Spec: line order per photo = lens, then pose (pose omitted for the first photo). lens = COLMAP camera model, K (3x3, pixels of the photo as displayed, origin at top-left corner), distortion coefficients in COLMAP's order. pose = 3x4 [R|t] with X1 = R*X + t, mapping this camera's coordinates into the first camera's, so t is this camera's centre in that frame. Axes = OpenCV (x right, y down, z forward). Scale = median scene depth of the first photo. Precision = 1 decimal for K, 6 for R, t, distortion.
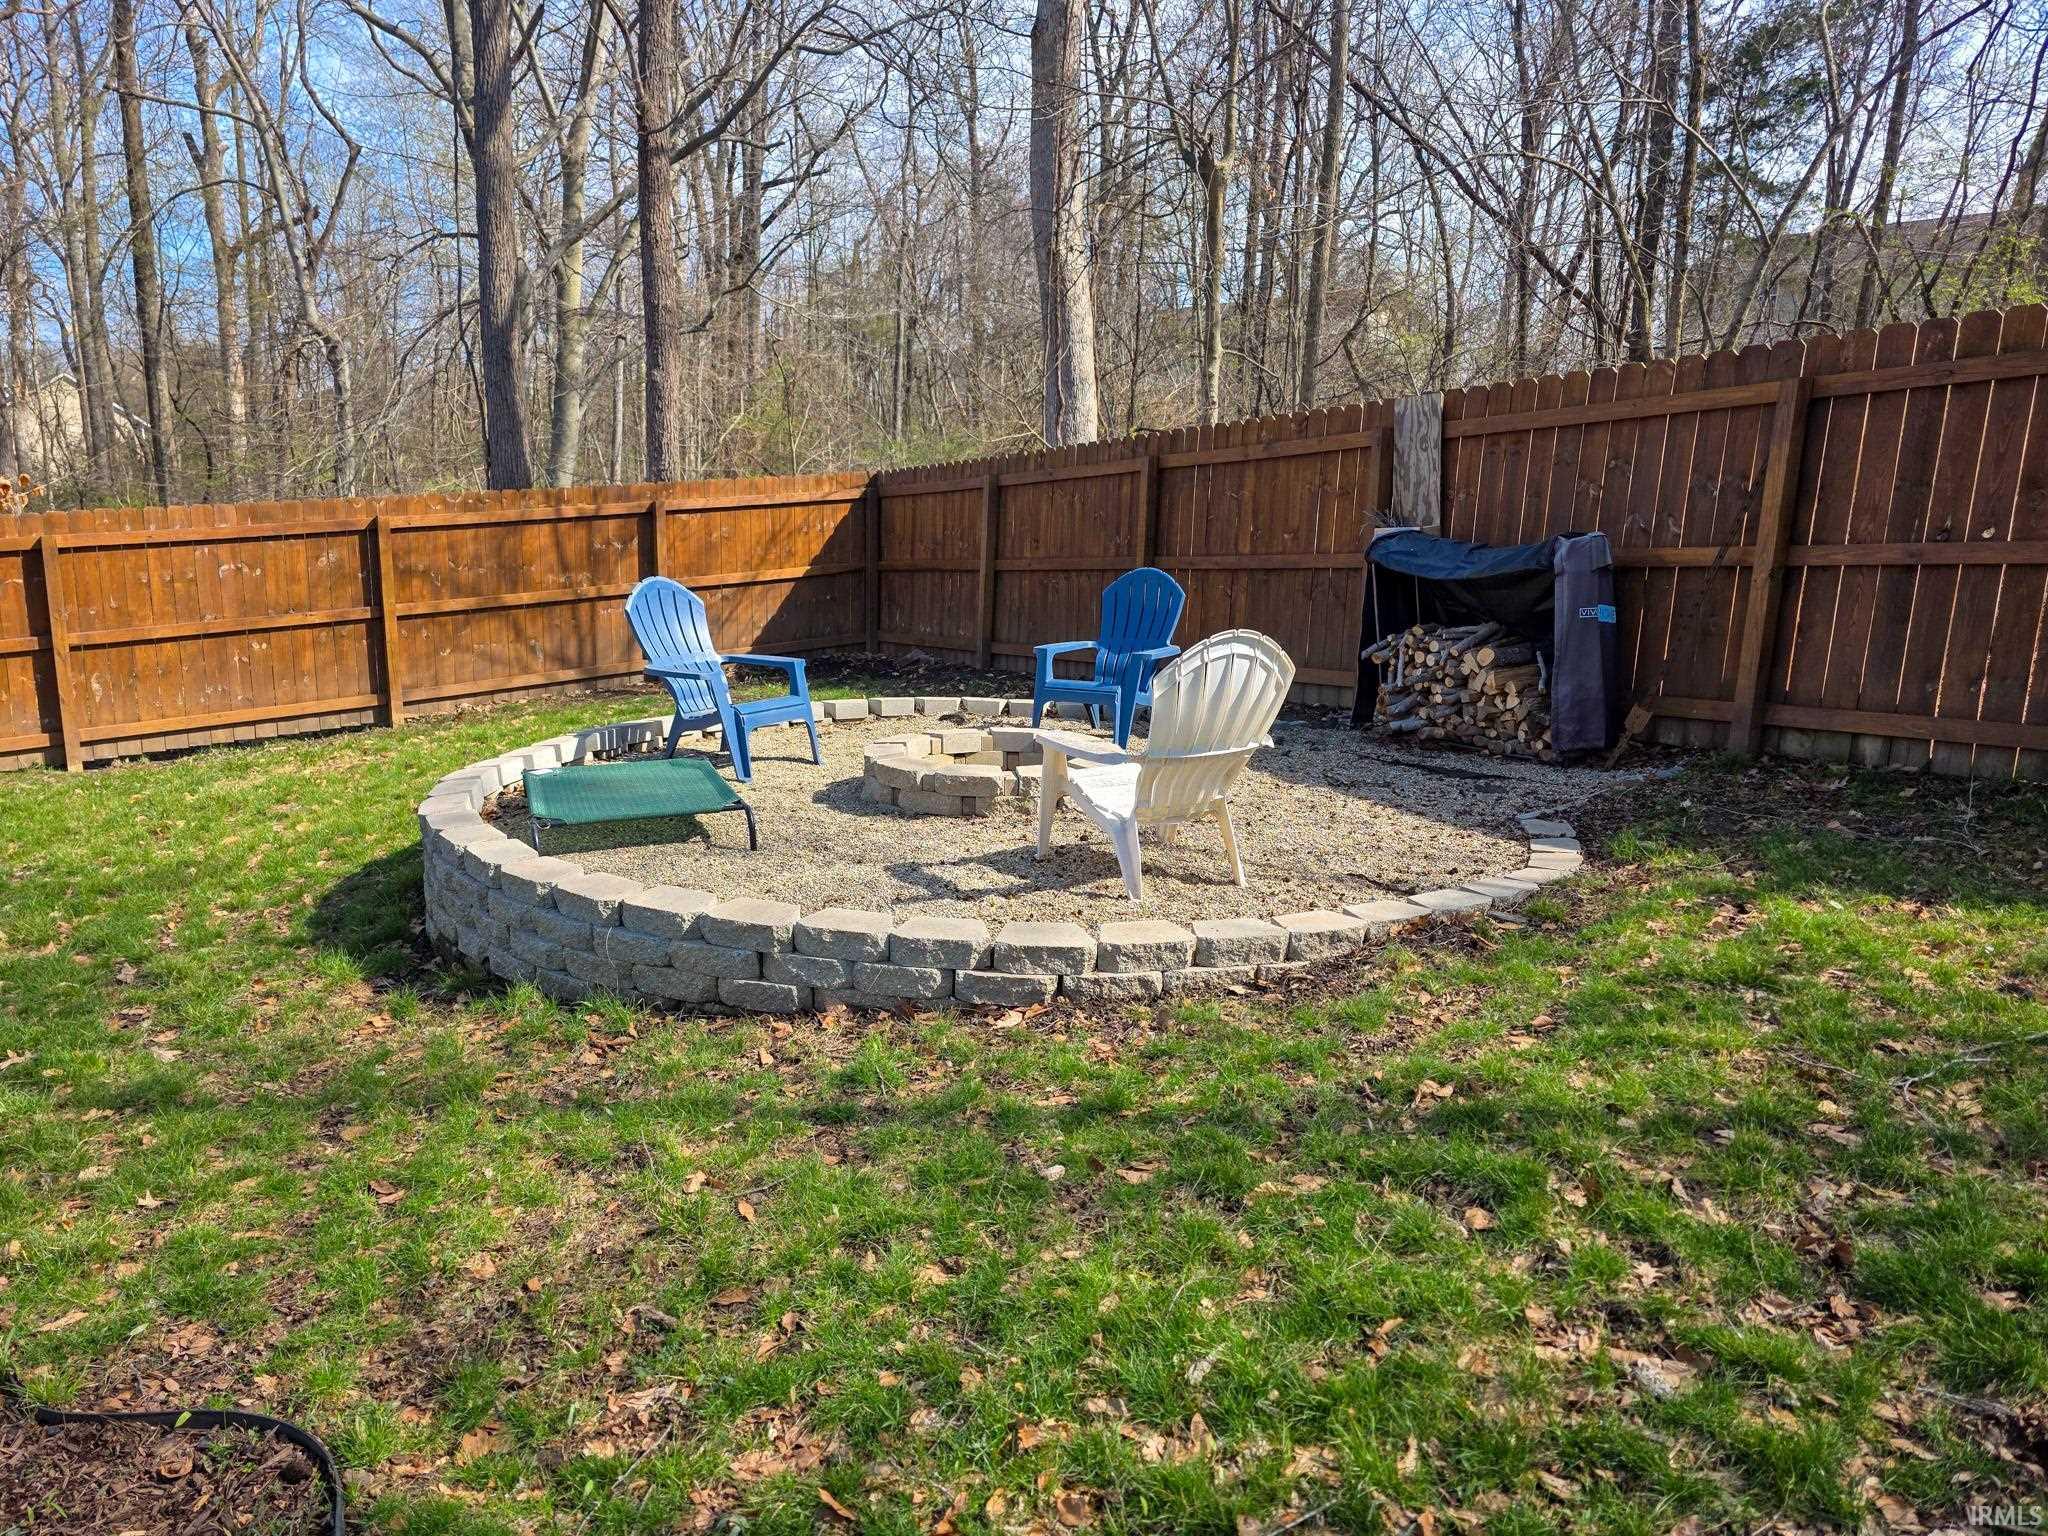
lens RADIAL K [[1390.7, 0, 1019.0], [0, 1390.7, 772.2], [0, 0, 1]] dist [-0.008007, 0.000102]
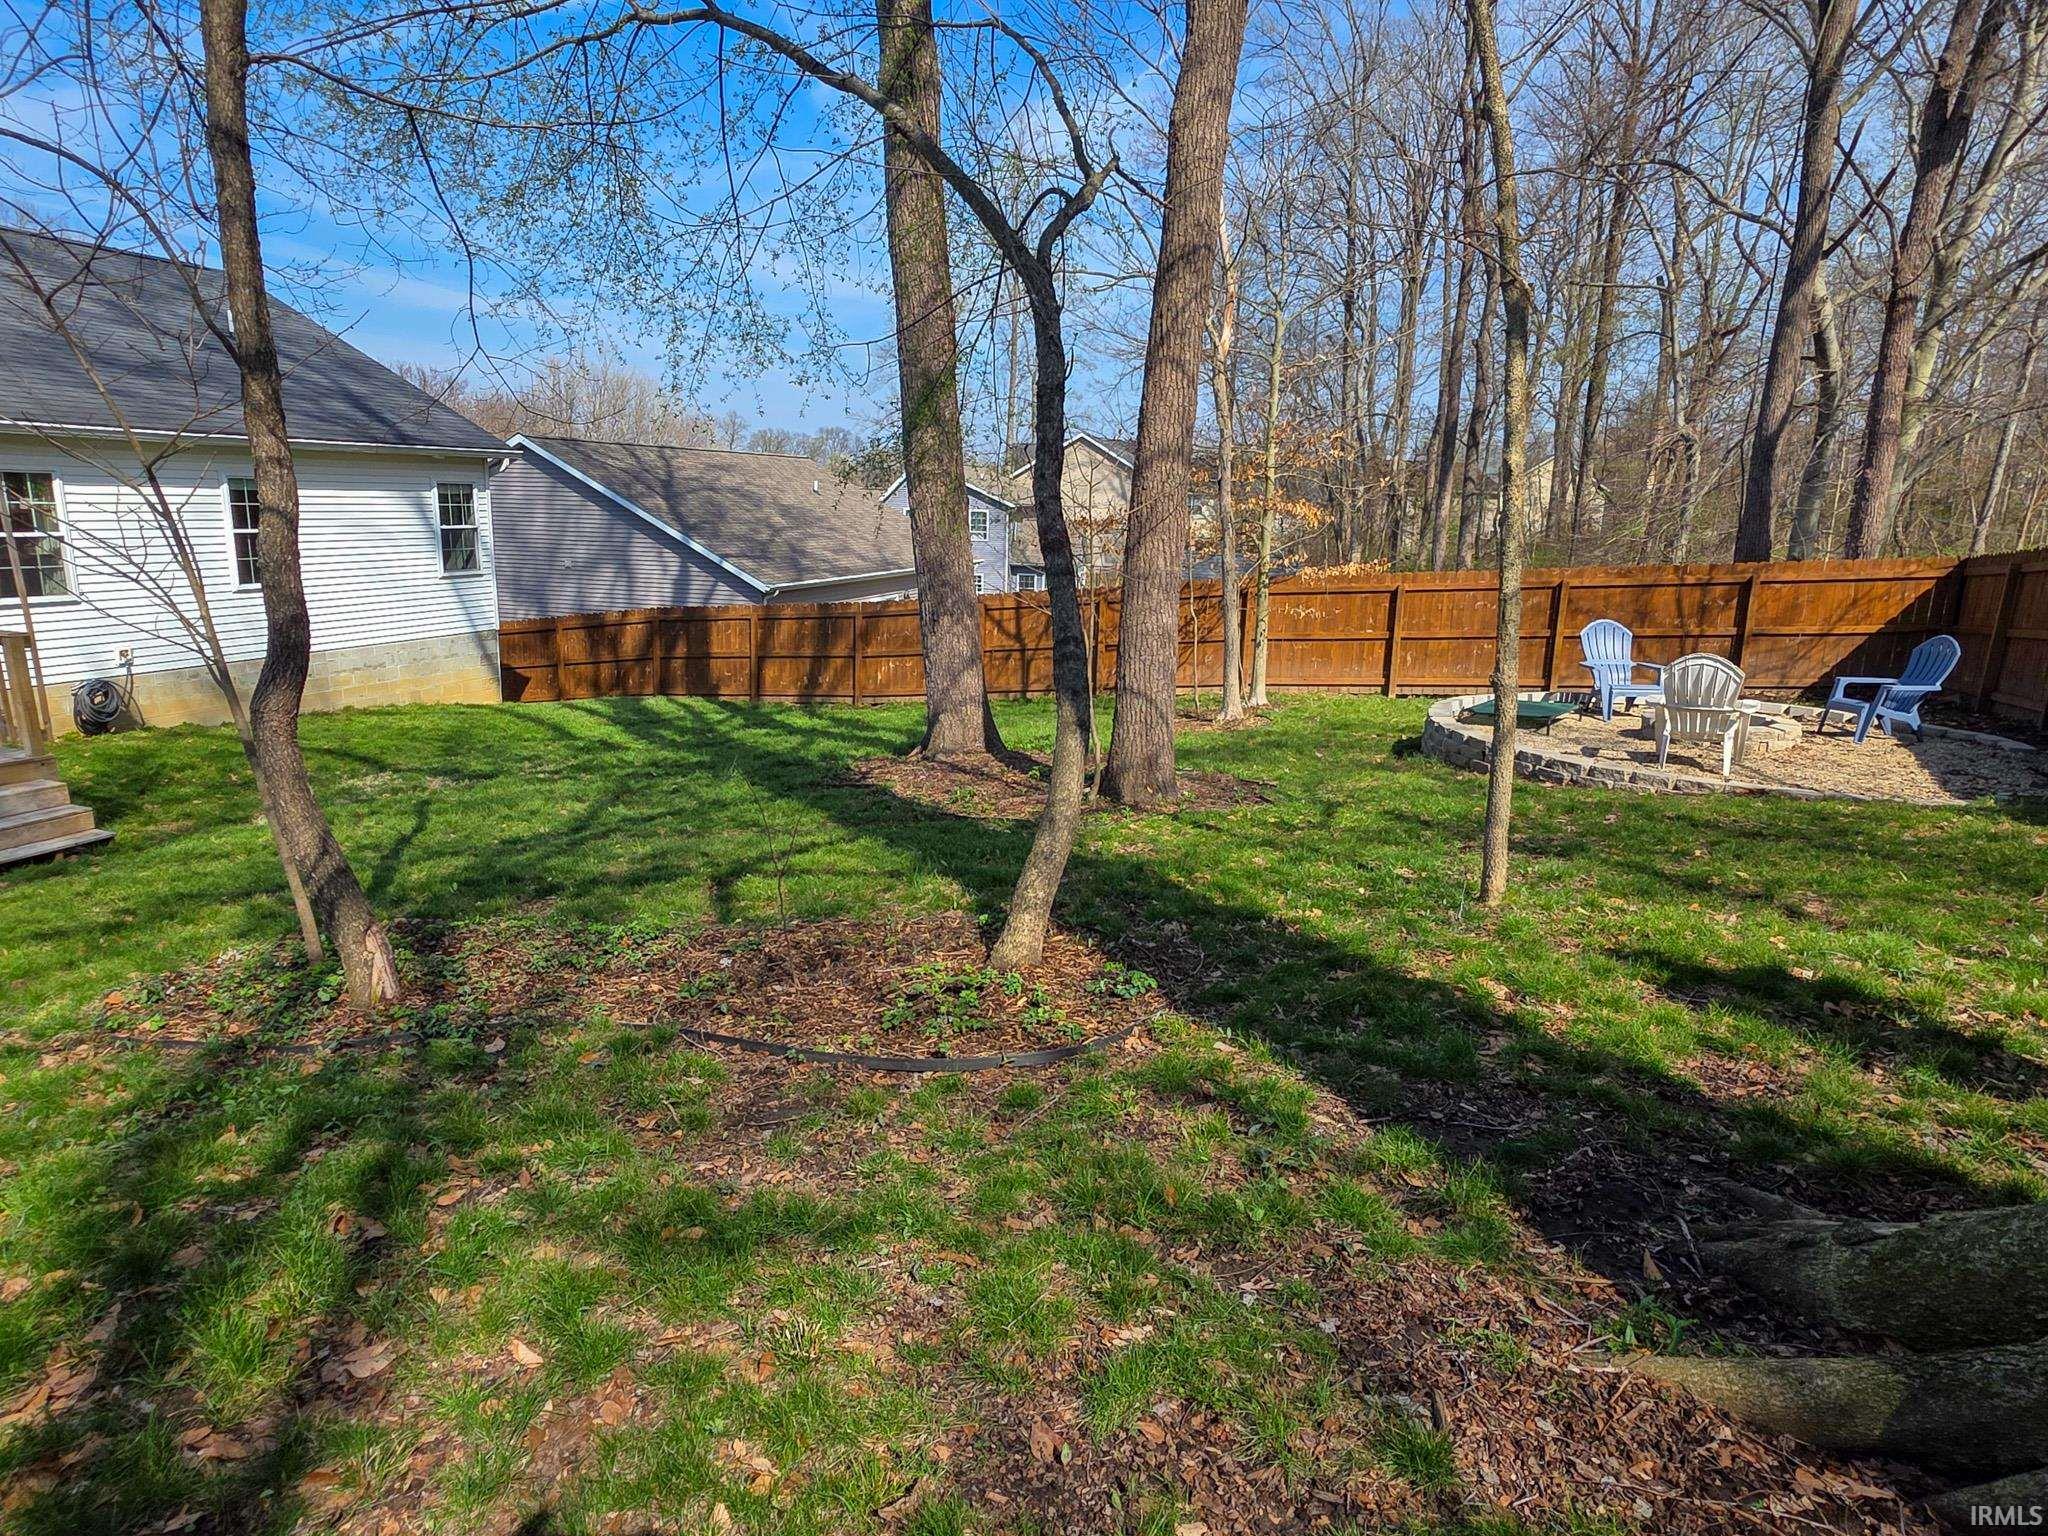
lens RADIAL K [[1217.4, 0, 1022.3], [0, 1217.4, 757.5], [0, 0, 1]] dist [0.003676, 0.002835]
pose [[0.534860, 0.156418, -0.830336, 0.492220], [-0.174681, 0.981955, 0.072459, 0.046367], [0.826687, 0.106289, 0.552532, -0.402966]]
